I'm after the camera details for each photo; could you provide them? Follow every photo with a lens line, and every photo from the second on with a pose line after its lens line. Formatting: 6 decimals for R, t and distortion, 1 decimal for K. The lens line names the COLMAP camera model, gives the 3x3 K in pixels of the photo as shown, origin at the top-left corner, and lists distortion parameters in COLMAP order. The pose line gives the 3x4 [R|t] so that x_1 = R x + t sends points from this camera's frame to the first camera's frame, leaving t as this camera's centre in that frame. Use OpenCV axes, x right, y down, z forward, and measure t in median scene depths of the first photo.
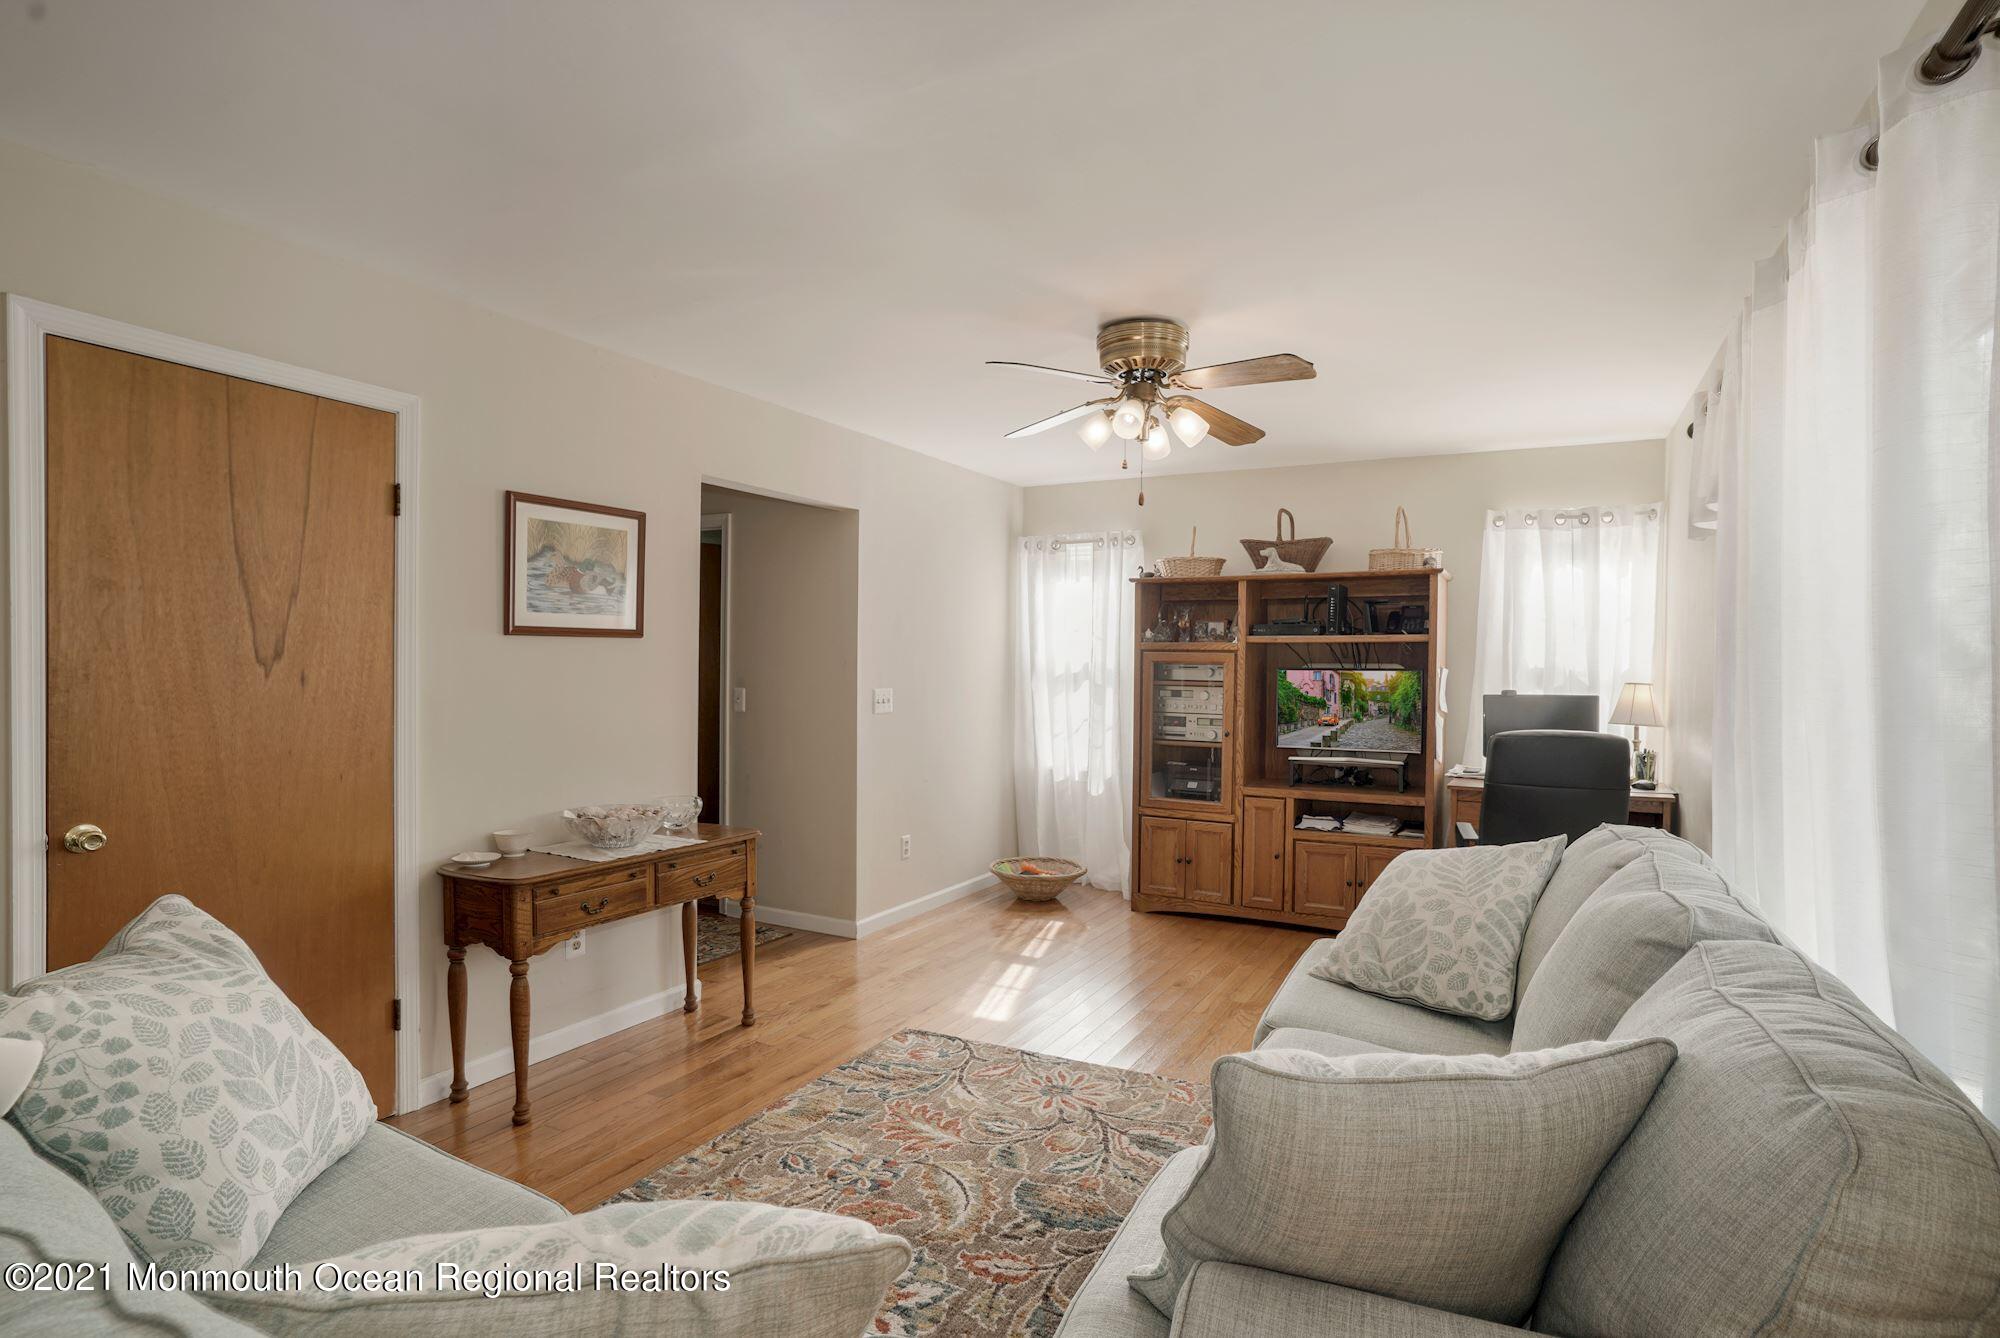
lens RADIAL K [[1021.3, 0, 1041.1], [0, 1021.3, 668.2], [0, 0, 1]] dist [-0.040663, 0.003099]
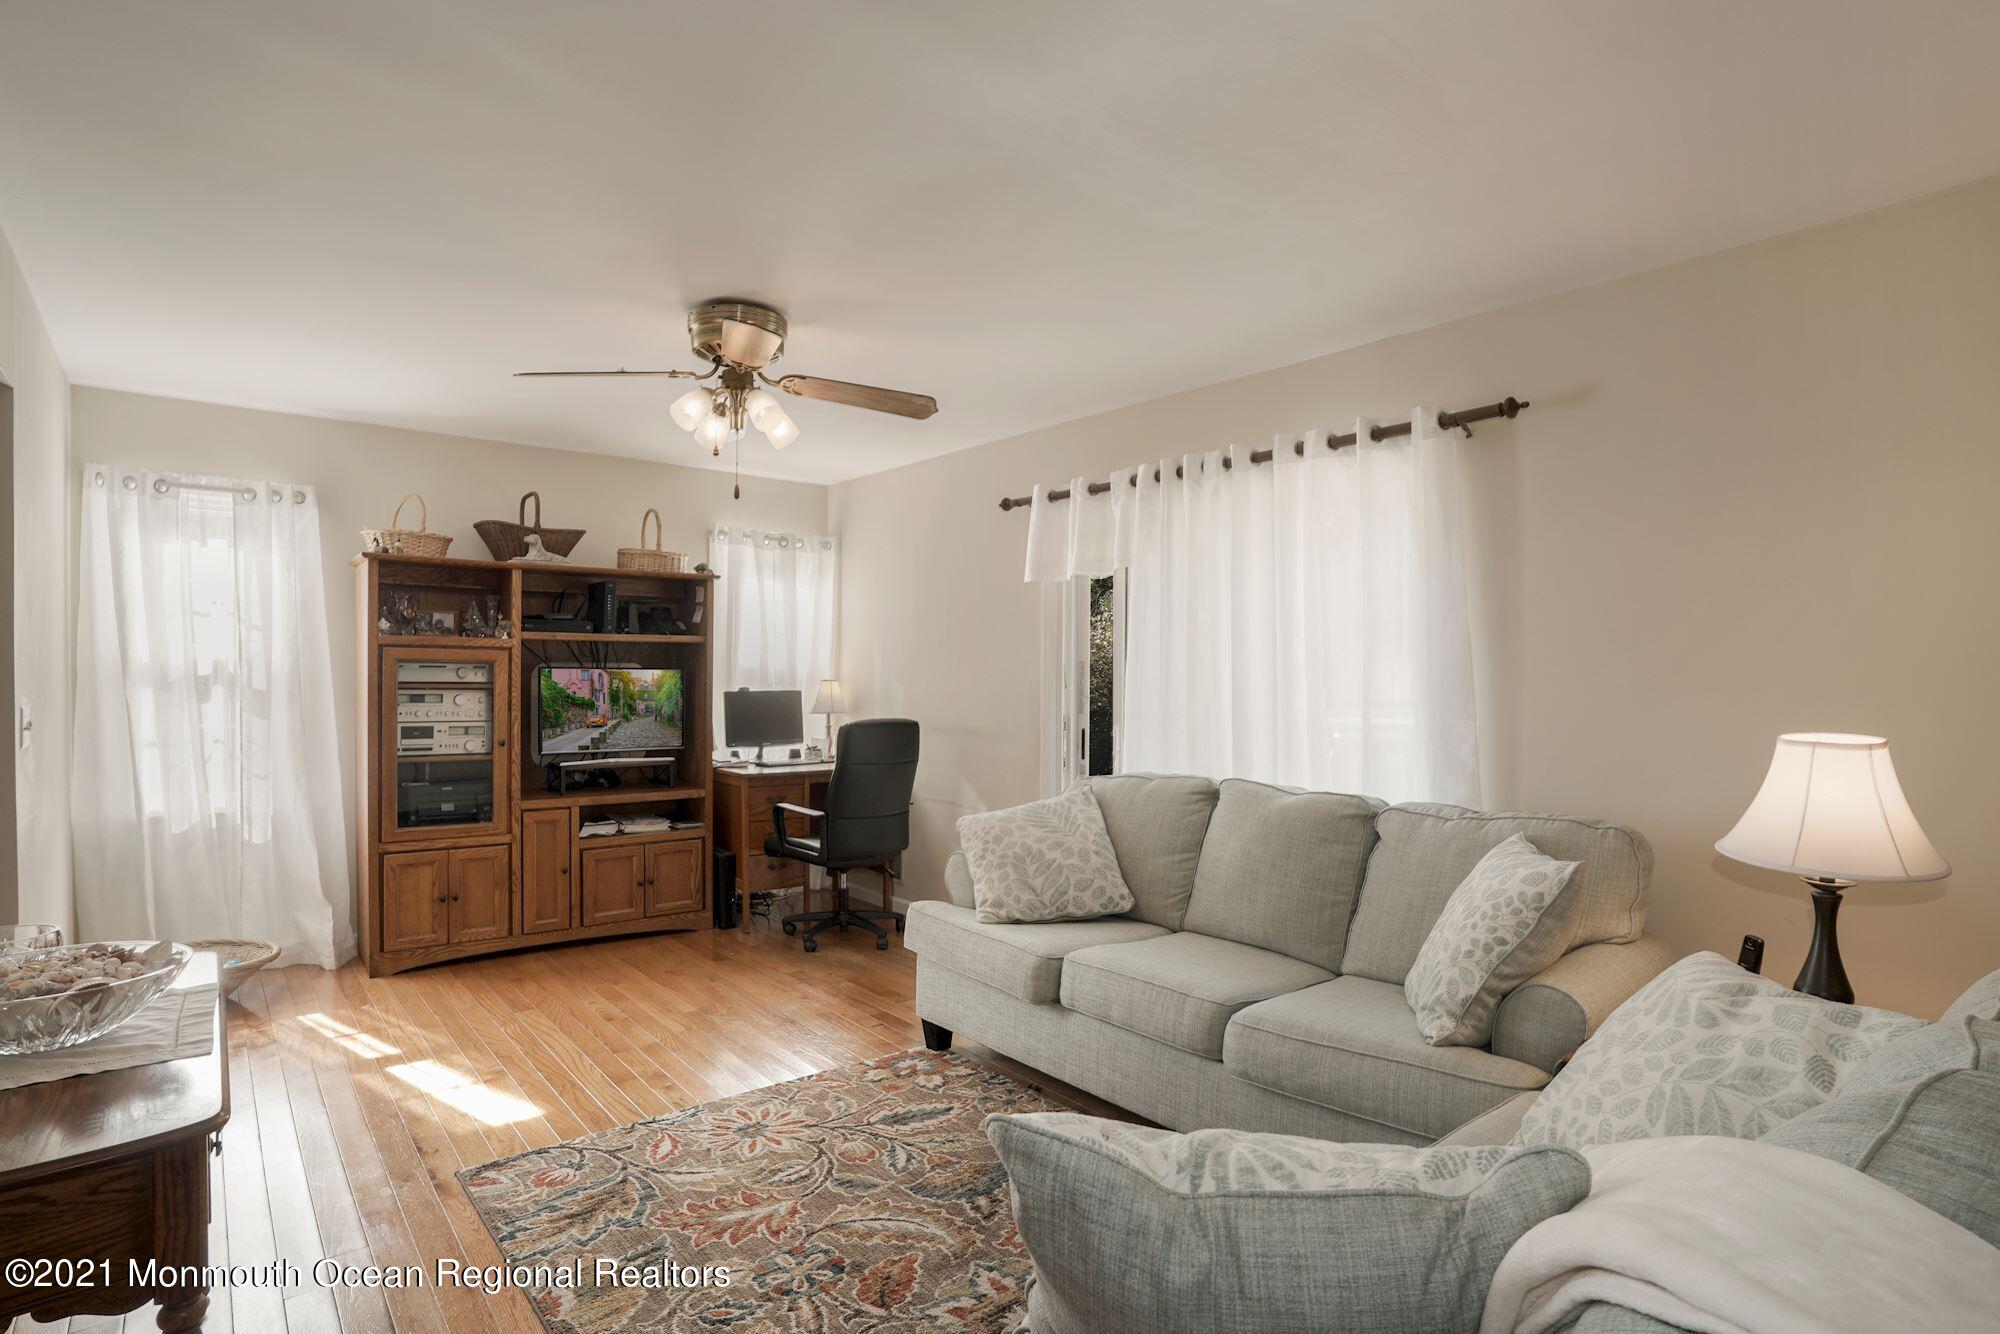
lens RADIAL K [[1021.3, 0, 1020.2], [0, 1021.3, 681.6], [0, 0, 1]] dist [-0.040663, 0.003099]
pose [[0.395158, -0.015306, 0.918486, -0.441689], [-0.003728, 0.999826, 0.018266, -0.005589], [-0.918606, -0.010642, 0.395032, 0.253913]]
